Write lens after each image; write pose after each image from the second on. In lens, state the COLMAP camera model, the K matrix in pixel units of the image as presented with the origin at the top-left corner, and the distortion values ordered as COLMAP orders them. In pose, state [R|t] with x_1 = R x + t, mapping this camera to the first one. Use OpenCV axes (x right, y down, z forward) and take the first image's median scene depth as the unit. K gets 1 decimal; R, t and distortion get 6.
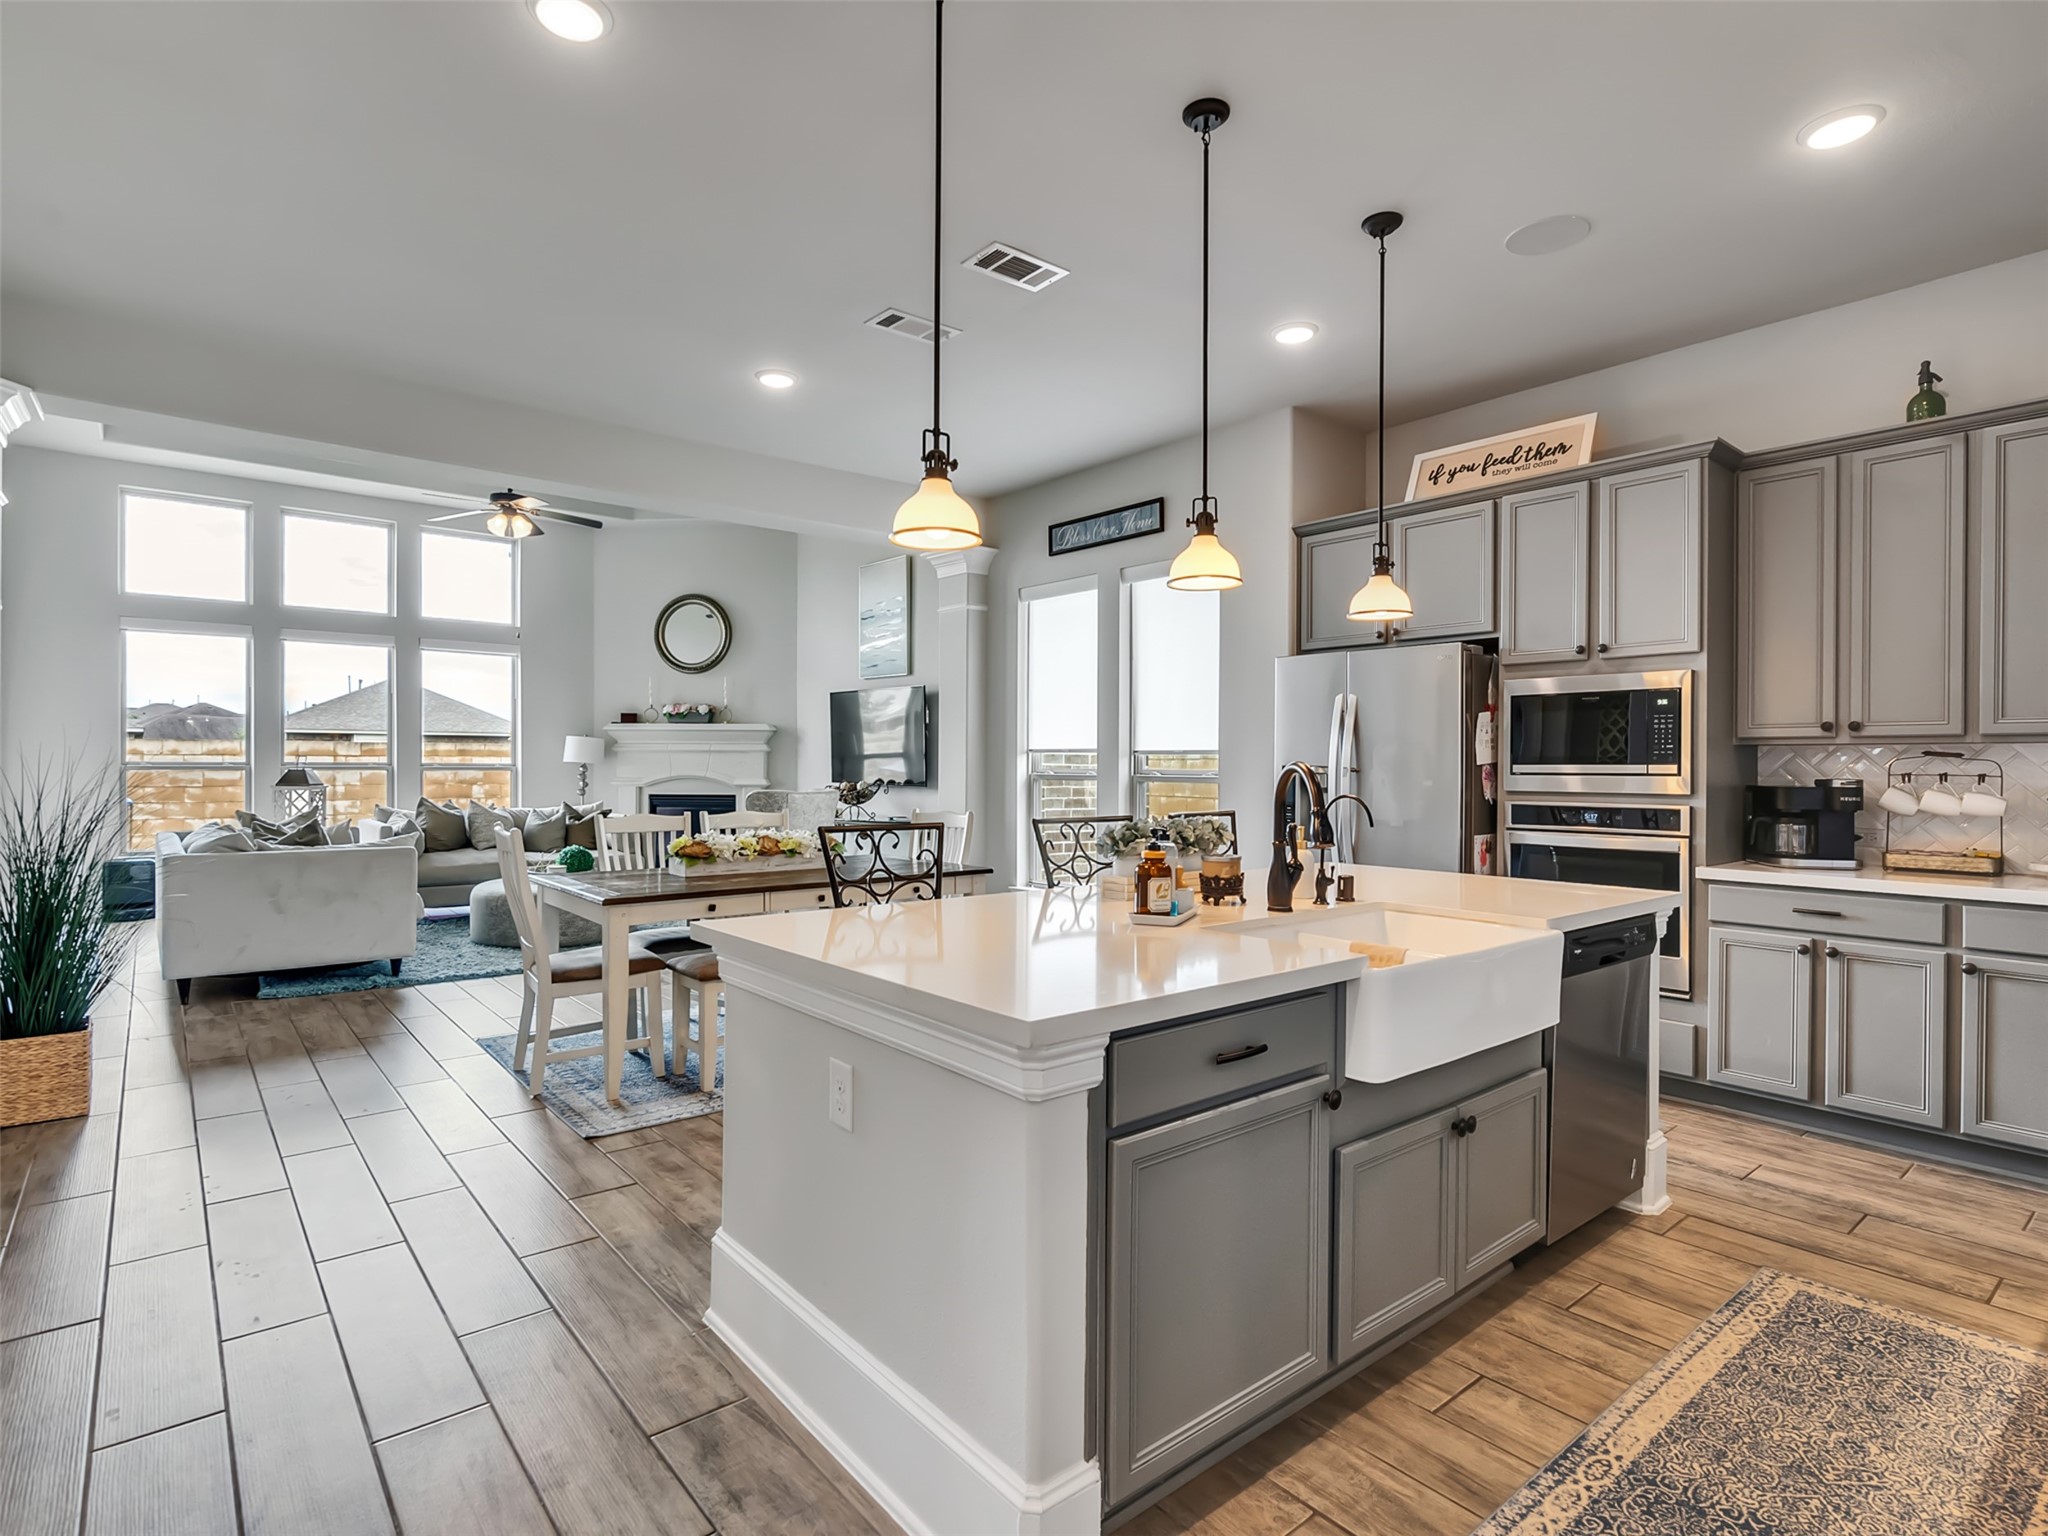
lens RADIAL K [[1047.2, 0, 1003.6], [0, 1047.2, 765.7], [0, 0, 1]] dist [-0.005538, 0.004416]
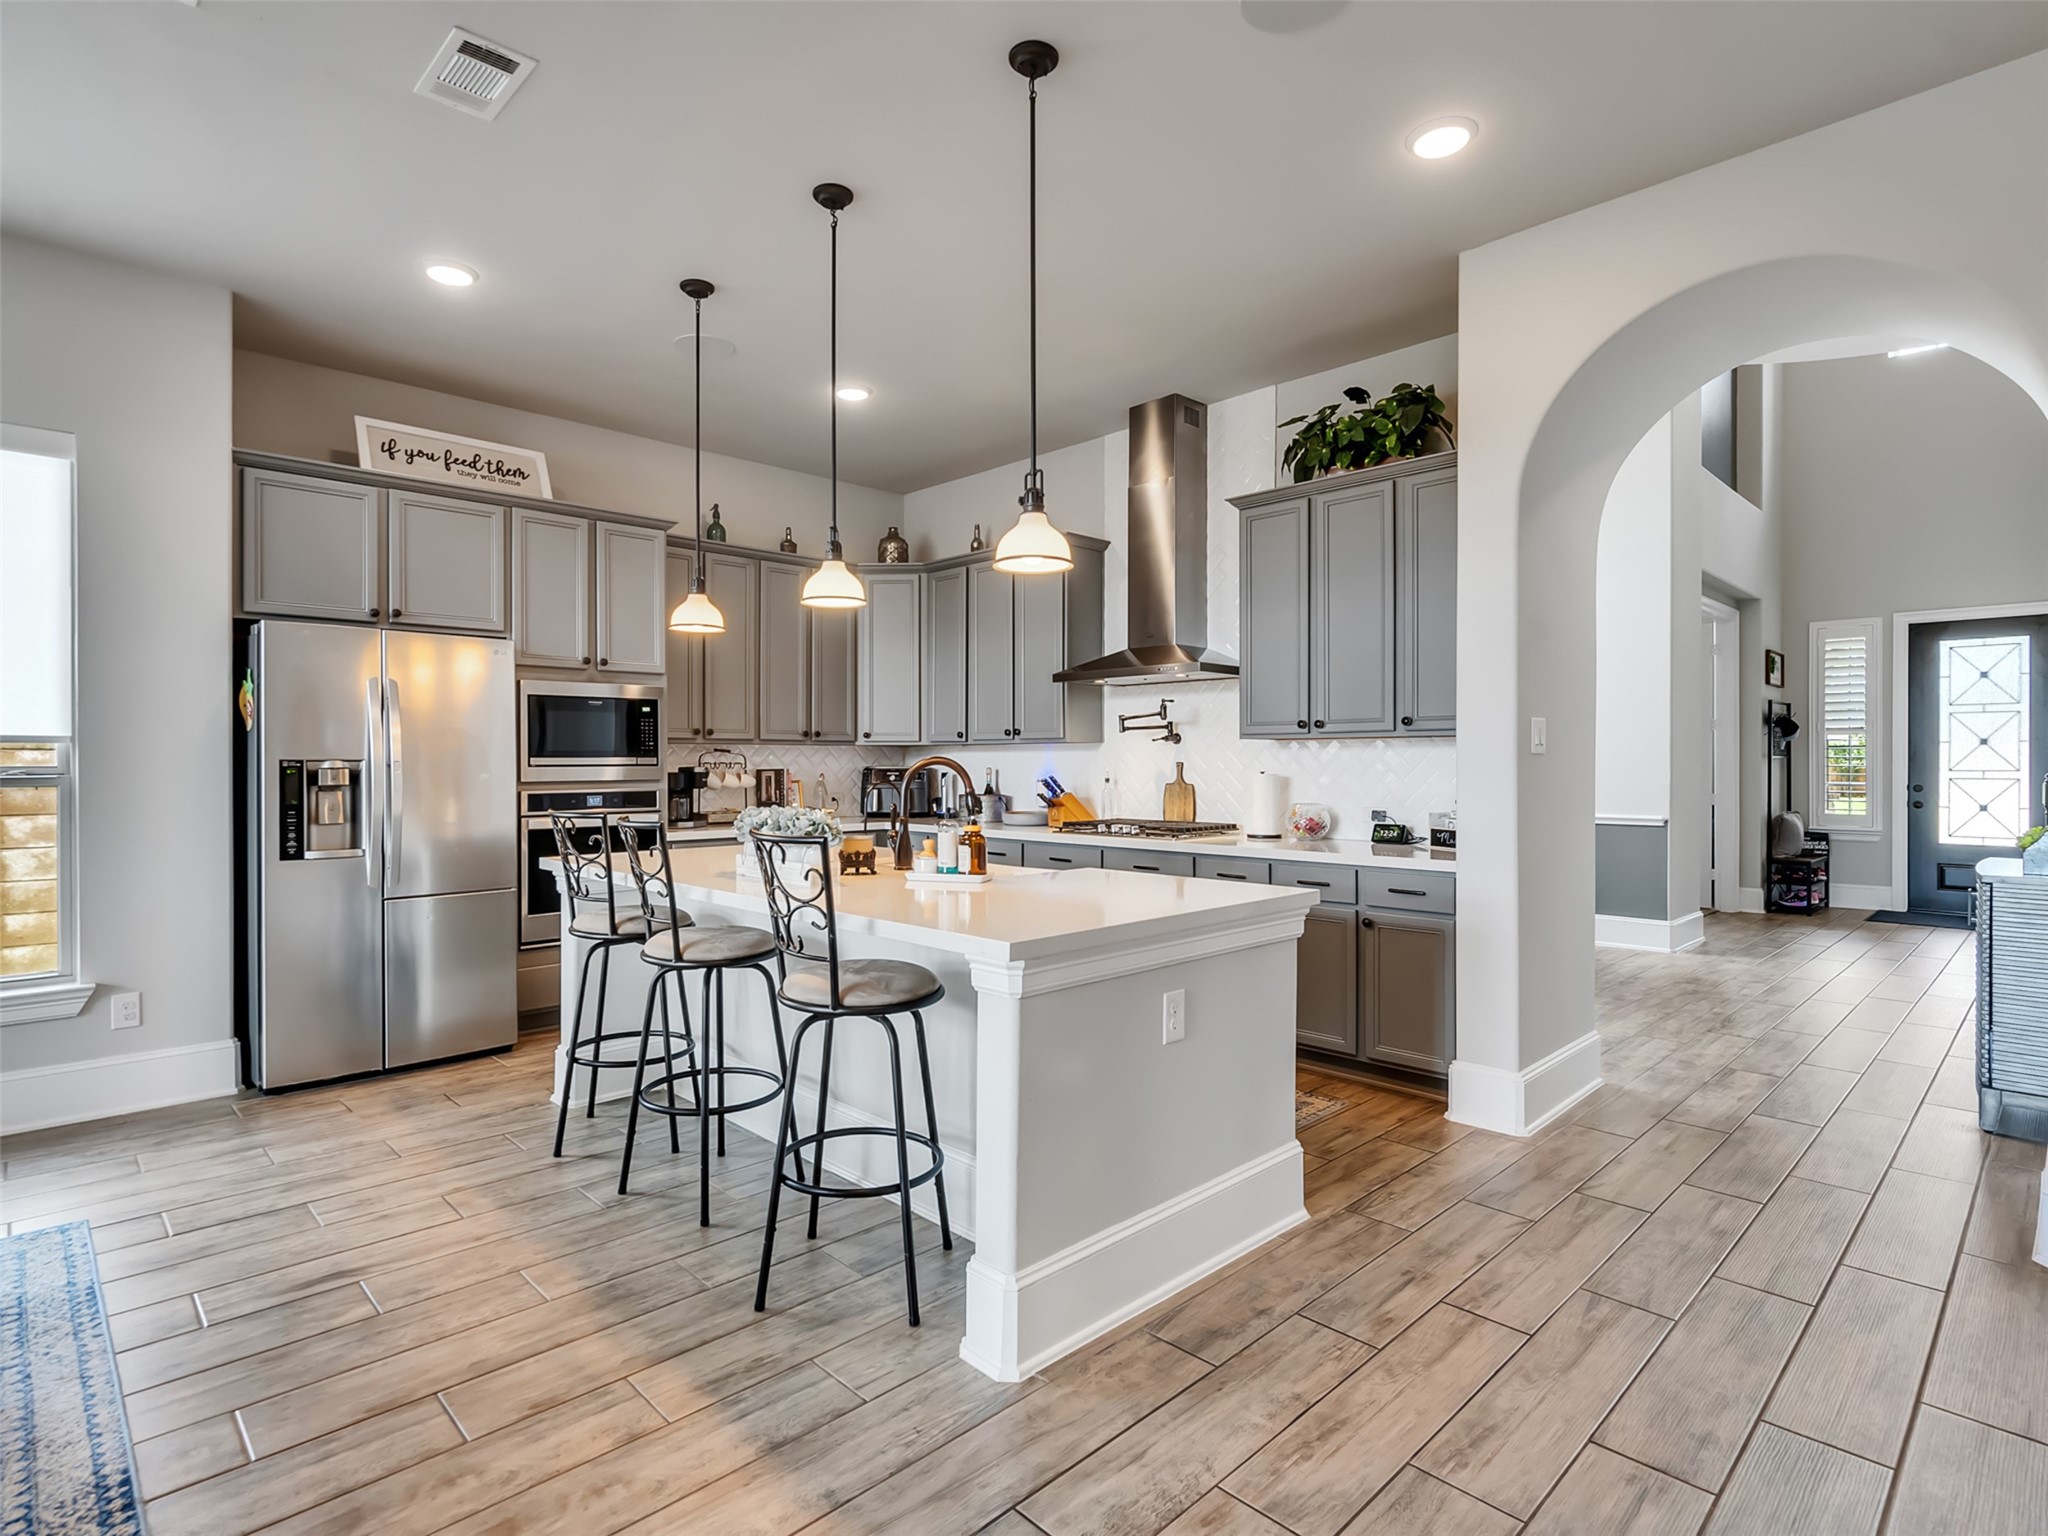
lens RADIAL K [[1047.2, 0, 1003.6], [0, 1047.2, 765.7], [0, 0, 1]] dist [-0.005538, 0.004416]
pose [[-0.081142, -0.009811, 0.996654, -0.584670], [-0.000108, 0.999952, 0.009834, -0.002839], [-0.996703, 0.000690, -0.081140, 0.541533]]
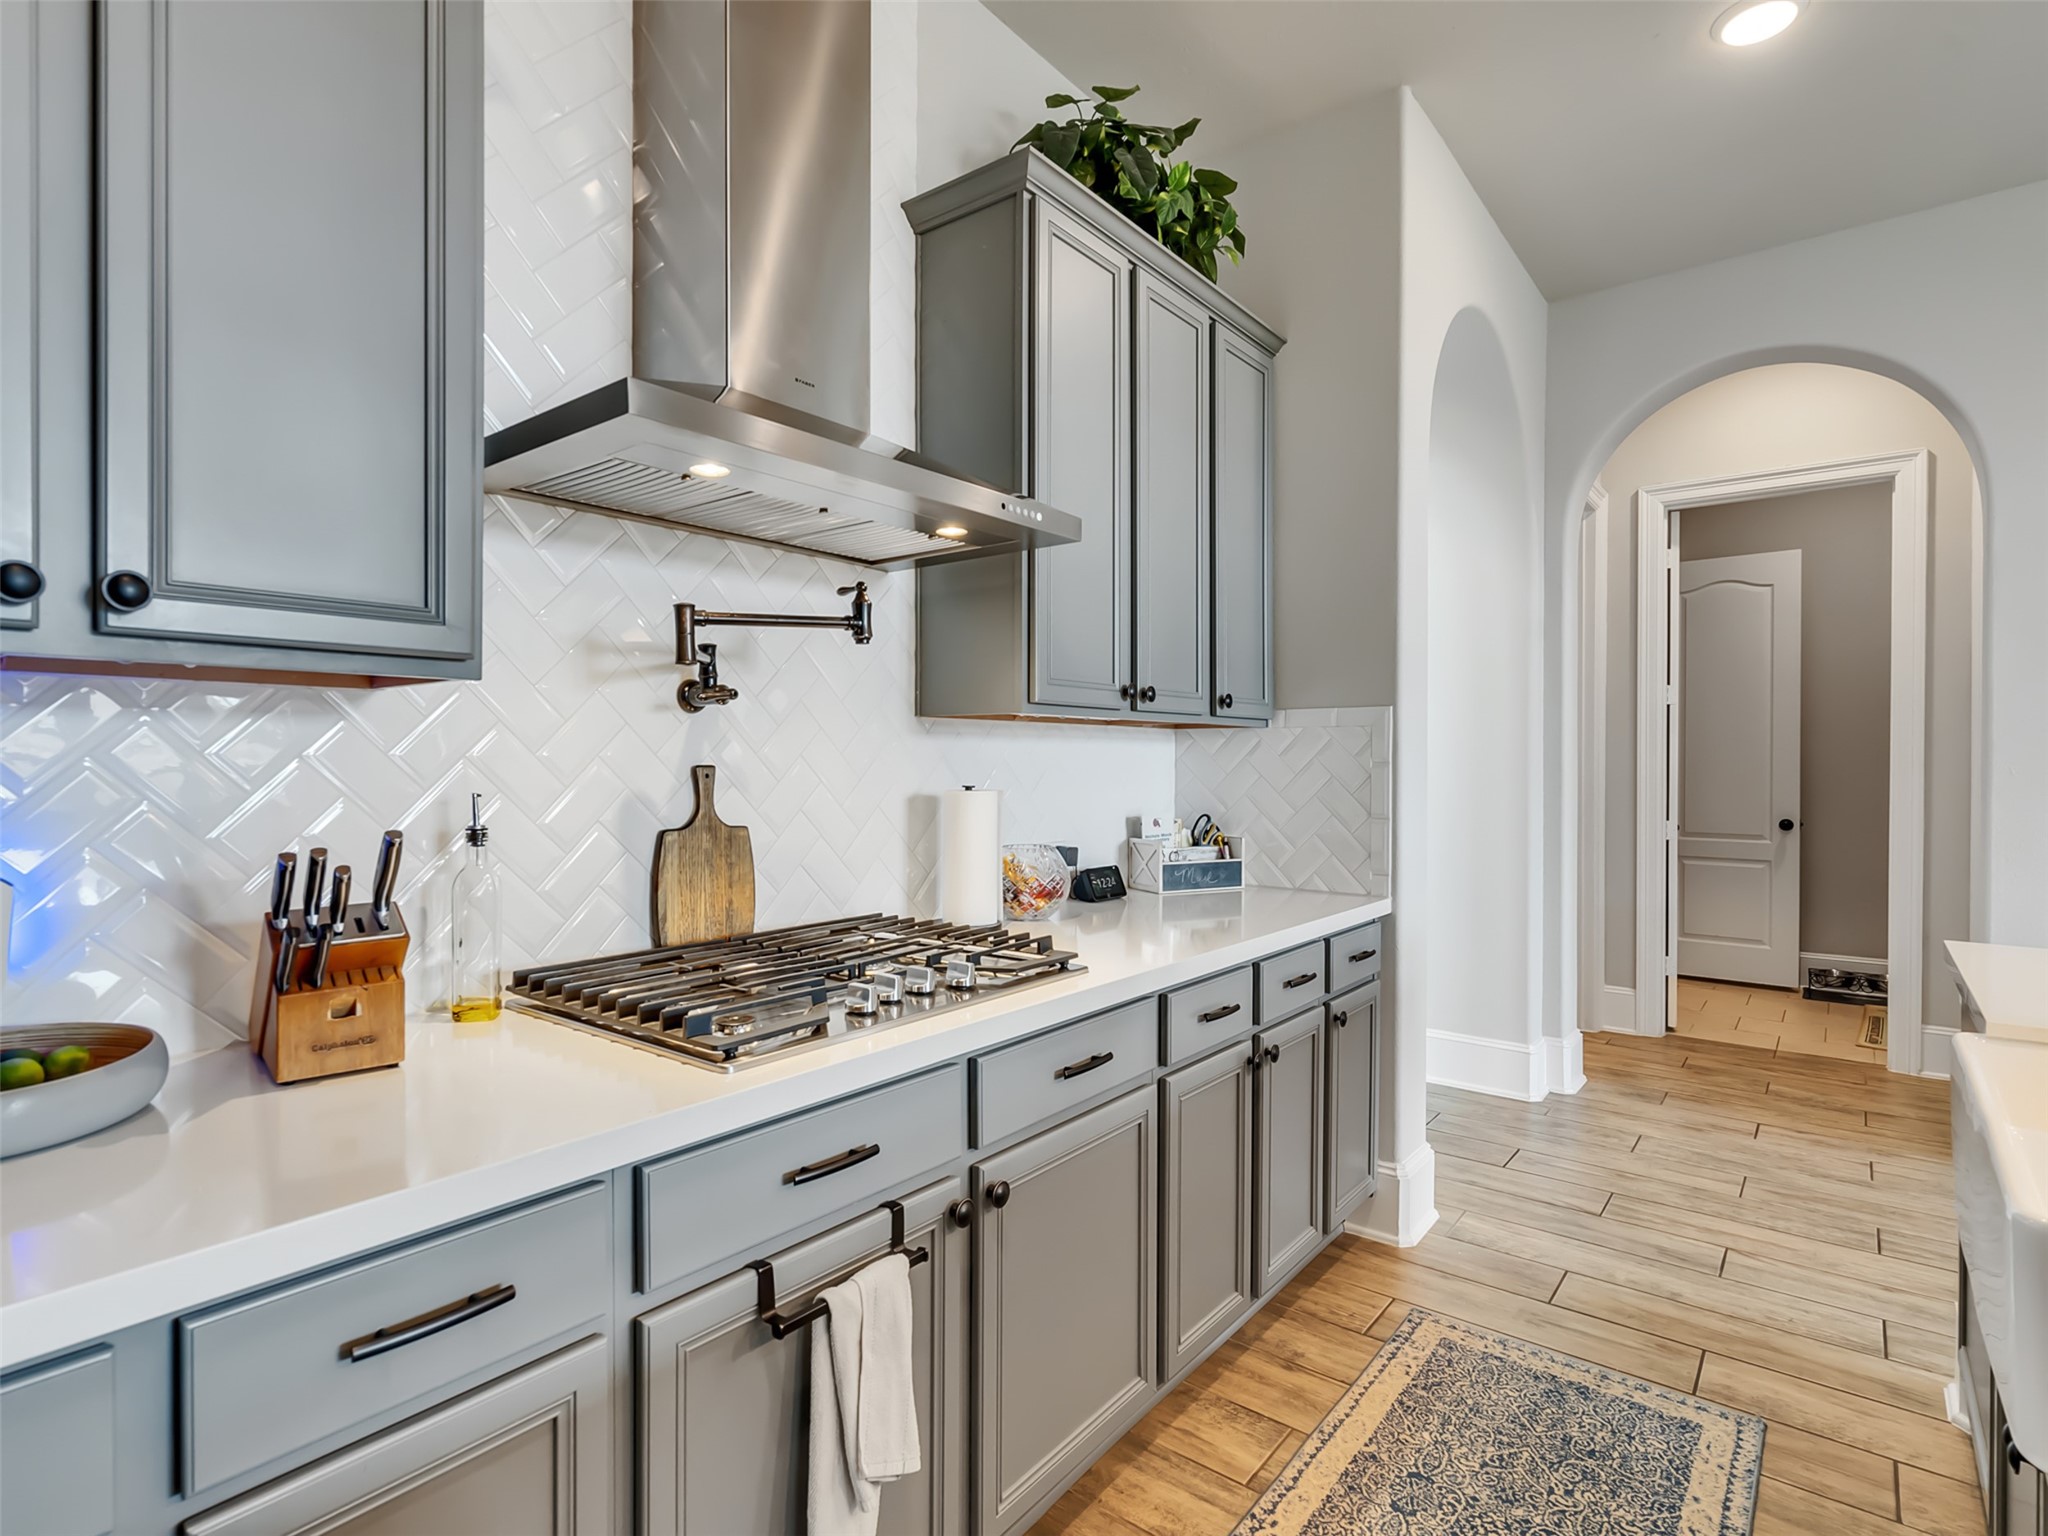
lens RADIAL K [[1047.2, 0, 1003.6], [0, 1047.2, 765.7], [0, 0, 1]] dist [-0.005538, 0.004416]
pose [[-0.978521, -0.008574, -0.205970, 0.498021], [-0.009942, 0.999935, 0.005608, 0.001483], [0.205908, 0.007536, -0.978542, 0.665479]]
